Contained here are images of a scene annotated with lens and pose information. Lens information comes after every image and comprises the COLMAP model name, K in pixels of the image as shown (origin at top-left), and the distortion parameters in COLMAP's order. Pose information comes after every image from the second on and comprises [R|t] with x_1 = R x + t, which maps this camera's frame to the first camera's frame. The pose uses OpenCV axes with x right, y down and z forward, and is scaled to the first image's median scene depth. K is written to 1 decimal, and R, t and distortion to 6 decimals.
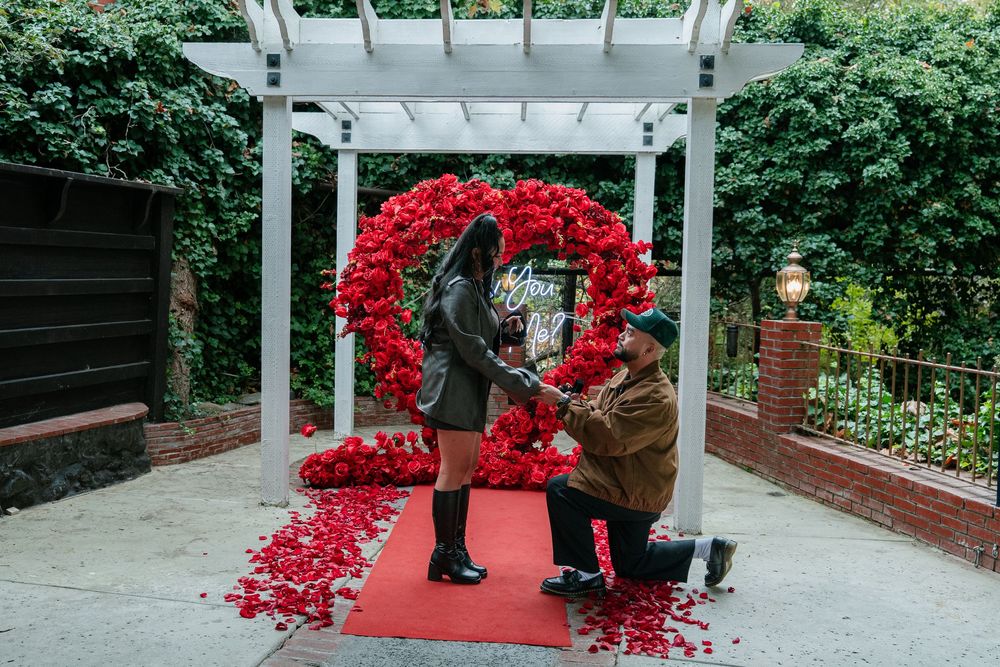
lens RADIAL K [[987.8, 0, 434.8], [0, 987.8, 341.5], [0, 0, 1]] dist [0.017680, 0.014485]
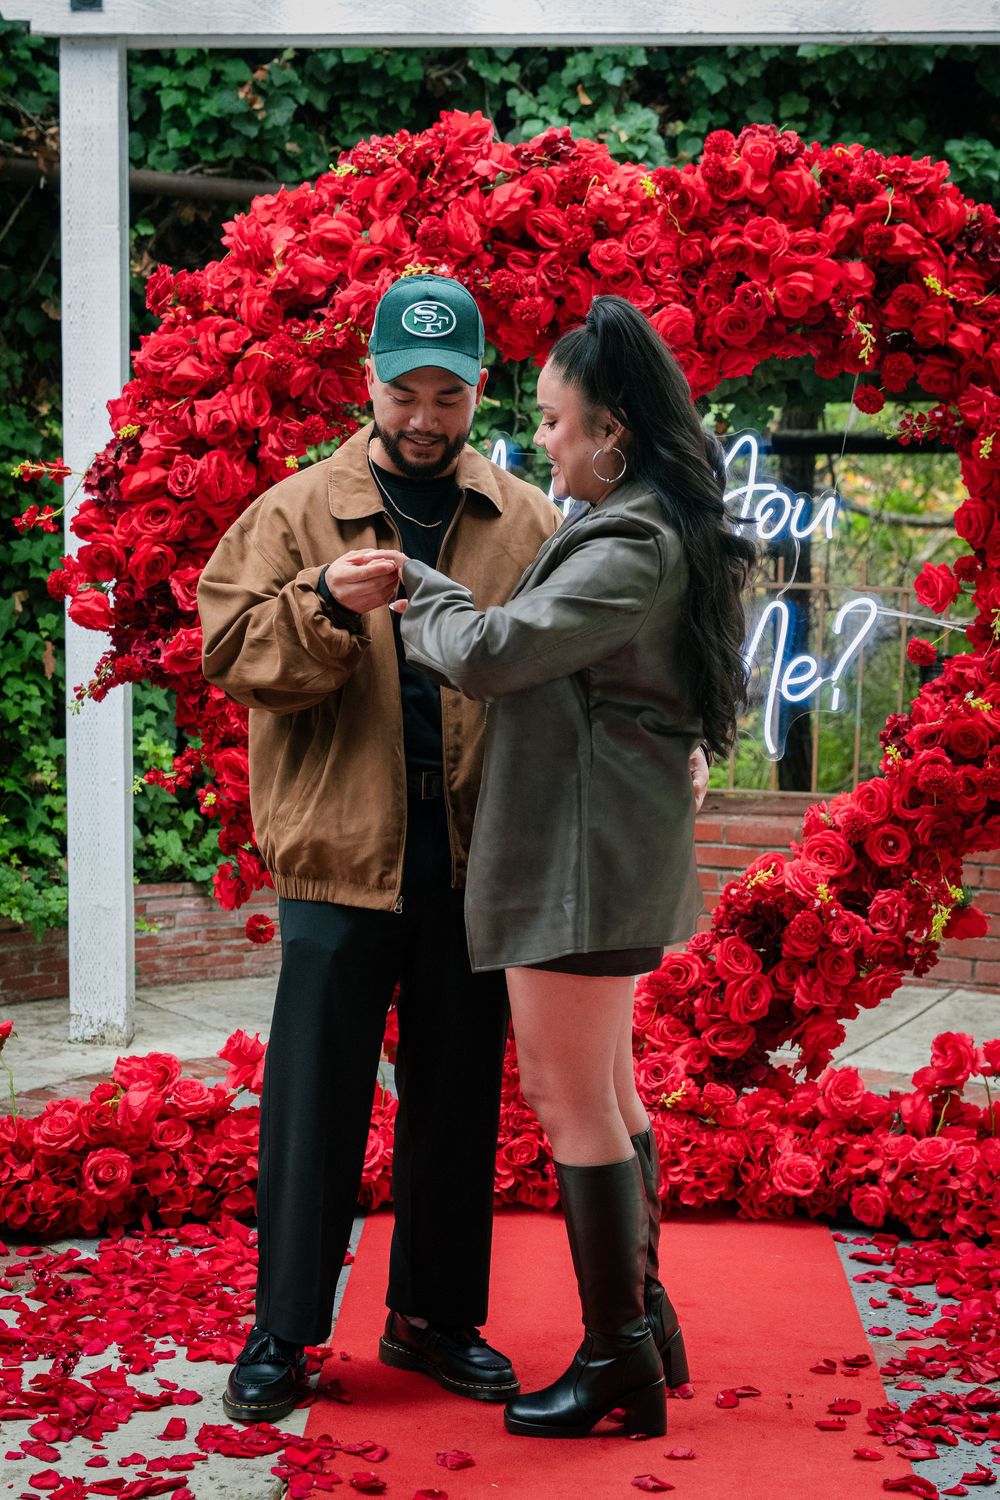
lens RADIAL K [[2978.3, 0, 463.5], [0, 2978.3, 769.8], [0, 0, 1]] dist [0.071054, -0.143679]
pose [[0.999012, -0.020535, 0.039403, -0.020107], [0.019029, 0.999088, 0.038222, -0.013131], [-0.040152, -0.037435, 0.998492, 0.126642]]
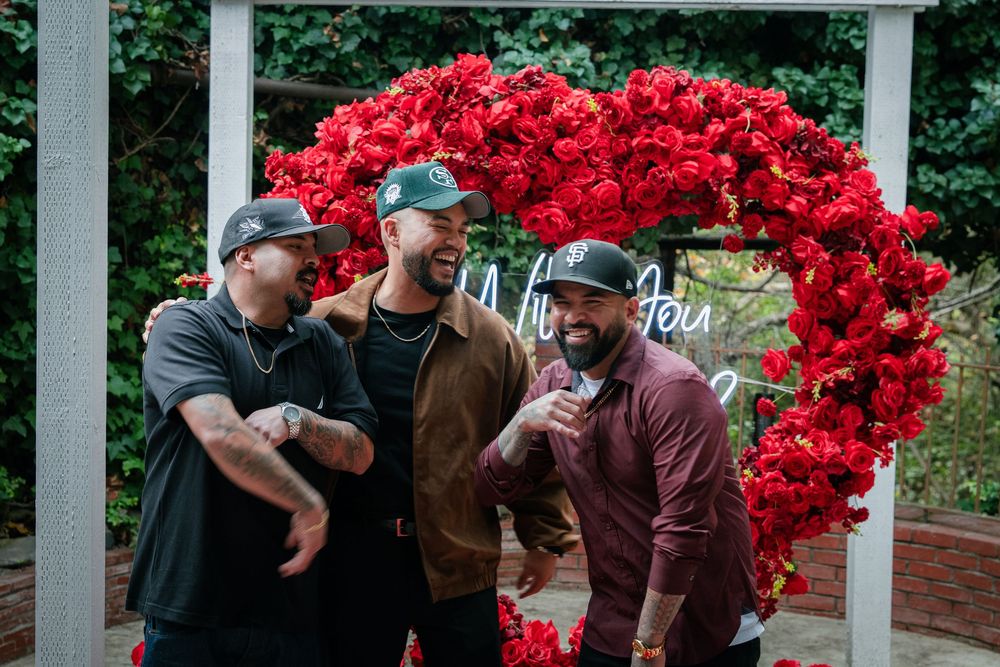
lens RADIAL K [[1848.2, 0, 468.5], [0, 1848.2, 330.1], [0, 0, 1]] dist [0.059372, 0.042828]
pose [[0.998653, -0.003261, 0.051780, -0.026437], [0.003990, 0.999894, -0.013977, -0.032171], [-0.051729, 0.014165, 0.998561, 0.164893]]
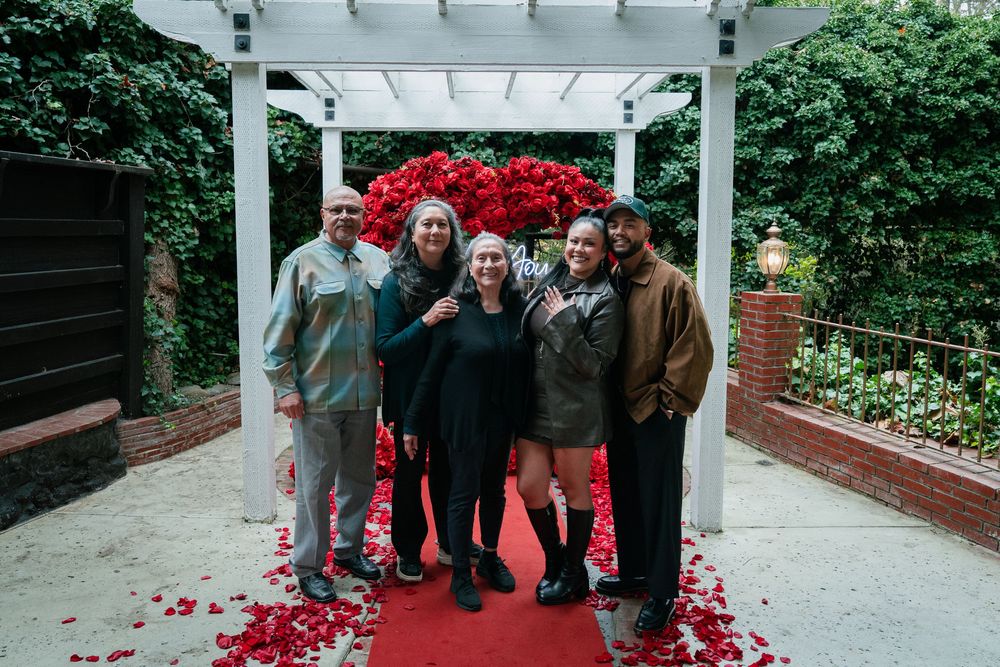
lens RADIAL K [[785.1, 0, 482.6], [0, 785.1, 304.9], [0, 0, 1]] dist [0.008416, 0.003025]
pose [[0.995153, -0.024532, 0.095226, -0.017524], [0.022307, 0.999454, 0.024363, -0.033148], [-0.095772, -0.022121, 0.995158, 0.203462]]
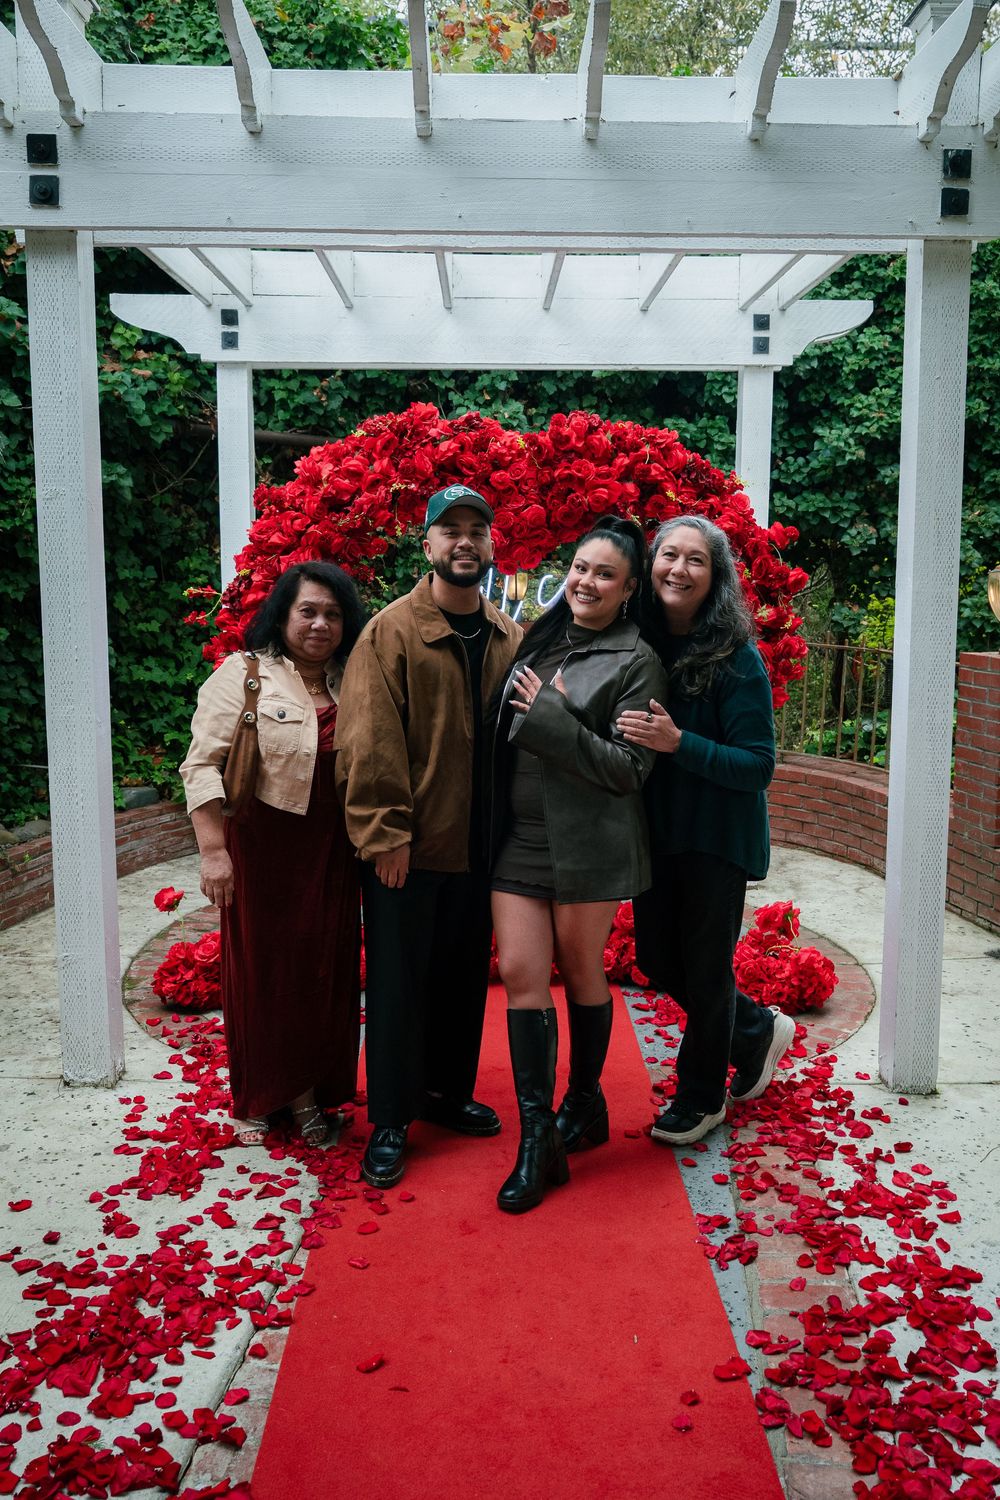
lens RADIAL K [[1289.2, 0, 528.4], [0, 1289.2, 692.7], [0, 0, 1]] dist [0.012388, 0.000798]
pose [[0.993518, -0.029799, 0.109697, -0.008842], [0.025051, 0.998699, 0.044418, -0.037852], [-0.110878, -0.041383, 0.992972, 0.261265]]
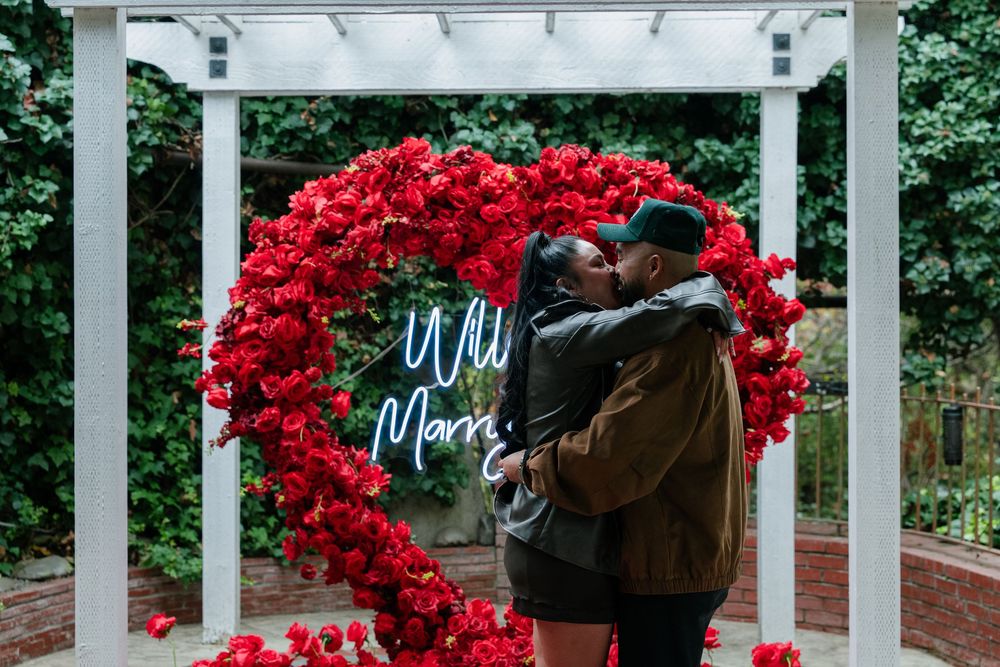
lens RADIAL K [[1985.6, 0, 462.5], [0, 1985.6, 319.5], [0, 0, 1]] dist [0.071054, -0.143679]
pose [[0.998863, -0.020832, 0.042883, -0.007433], [0.023444, 0.997841, -0.061343, -0.003388], [-0.041512, 0.062278, 0.997195, -0.064621]]
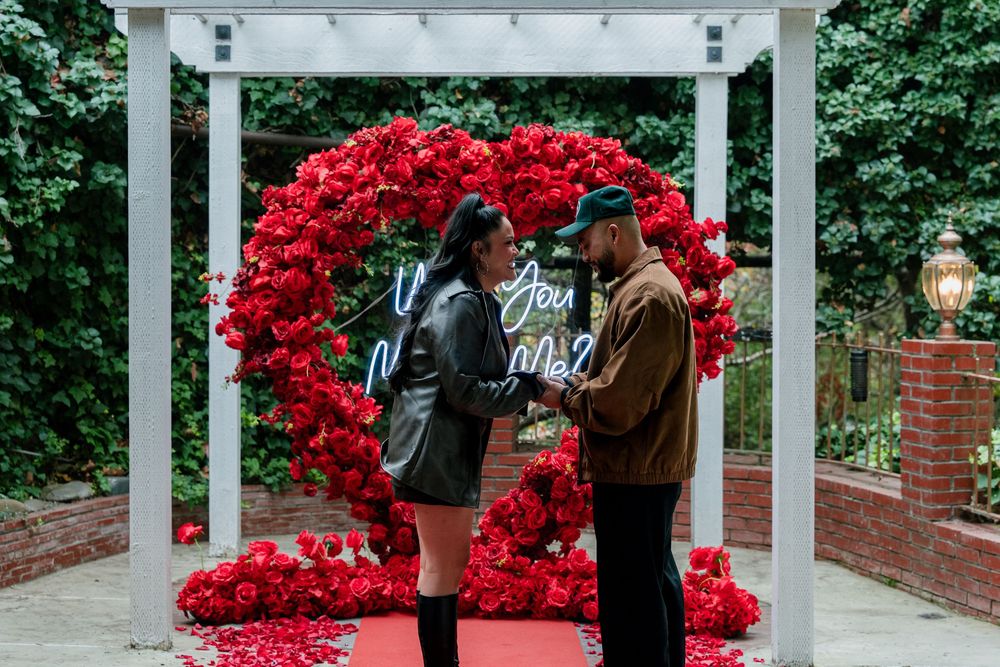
lens RADIAL K [[1943.3, 0, 465.5], [0, 1943.3, 332.7], [0, 0, 1]] dist [0.032375, 0.271451]
pose [[0.996382, -0.020992, 0.082357, -0.044947], [0.023781, 0.999171, -0.033035, 0.007686], [-0.081596, 0.034874, 0.996055, -0.198735]]
